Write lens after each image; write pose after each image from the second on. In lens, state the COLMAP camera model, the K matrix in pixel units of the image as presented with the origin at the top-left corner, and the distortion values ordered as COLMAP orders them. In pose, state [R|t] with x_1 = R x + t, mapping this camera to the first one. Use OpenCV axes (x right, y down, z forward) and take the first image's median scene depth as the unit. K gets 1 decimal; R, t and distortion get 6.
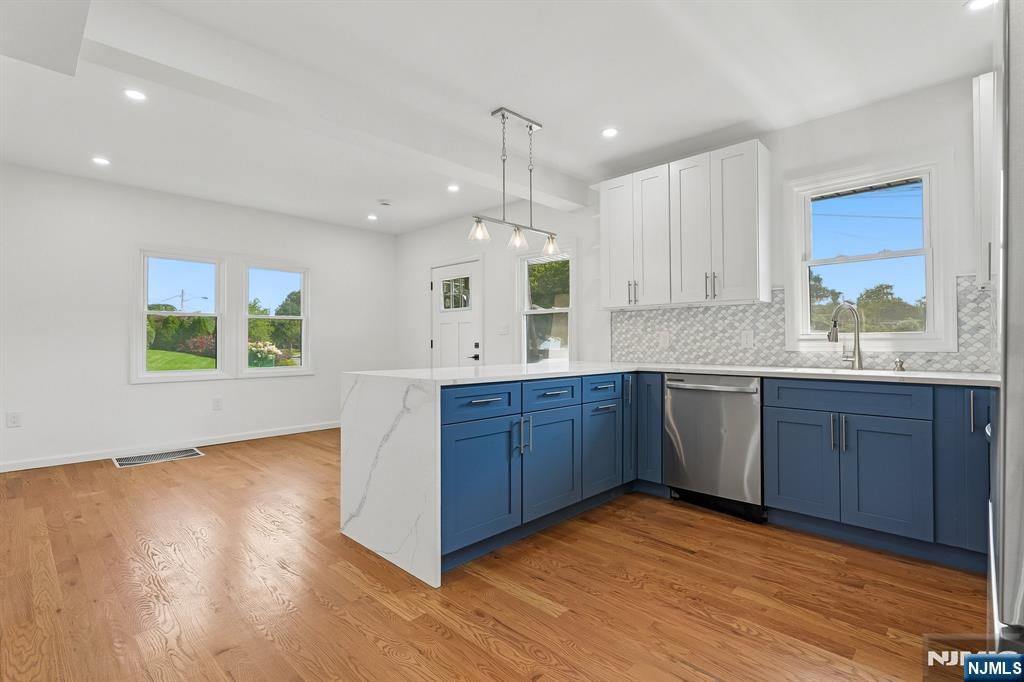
lens RADIAL K [[482.4, 0, 519.3], [0, 482.4, 339.4], [0, 0, 1]] dist [0.002078, 0.000220]
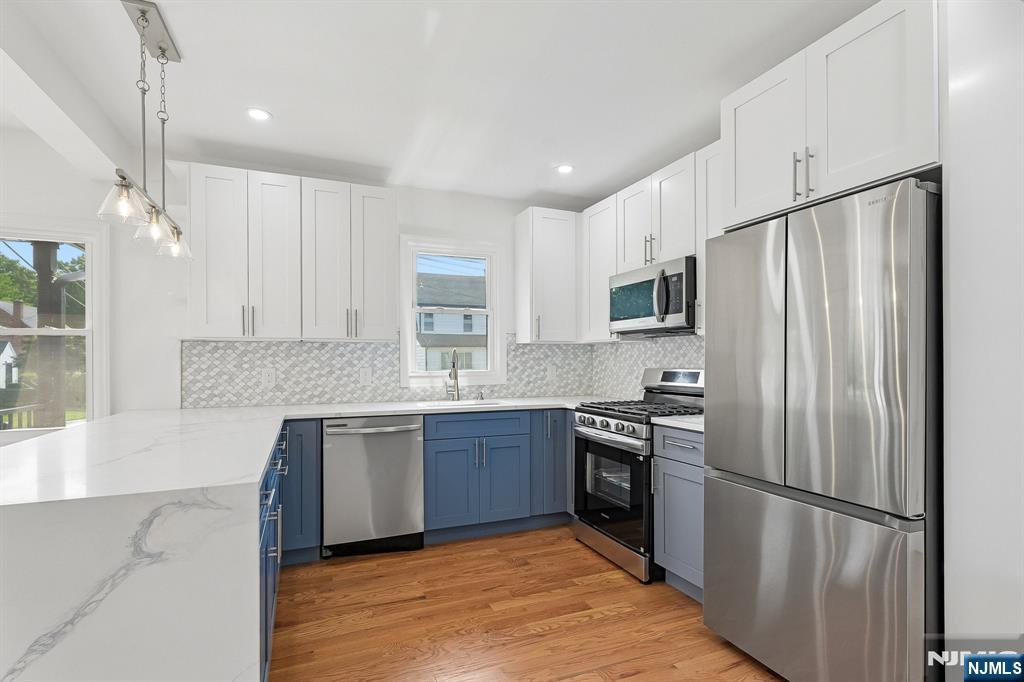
lens RADIAL K [[492.0, 0, 510.7], [0, 492.0, 358.7], [0, 0, 1]] dist [0.007759, -0.000918]
pose [[0.394470, 0.004488, 0.918898, -0.371777], [-0.005869, 0.999980, -0.002365, -0.038711], [-0.918890, -0.004460, 0.394489, 0.313049]]
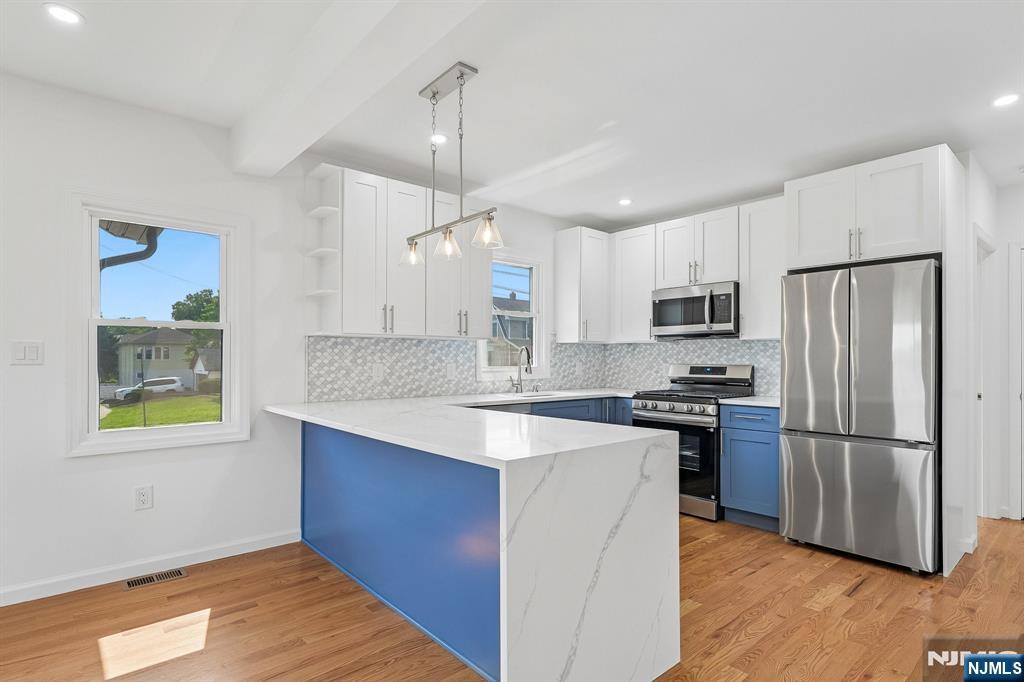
lens RADIAL K [[527.5, 0, 514.8], [0, 527.5, 357.3], [0, 0, 1]] dist [-0.000540, 0.000516]
pose [[0.079509, 0.005751, 0.996818, -0.742837], [-0.010270, 0.999935, -0.004950, -0.029424], [-0.996781, -0.009843, 0.079563, 0.772429]]
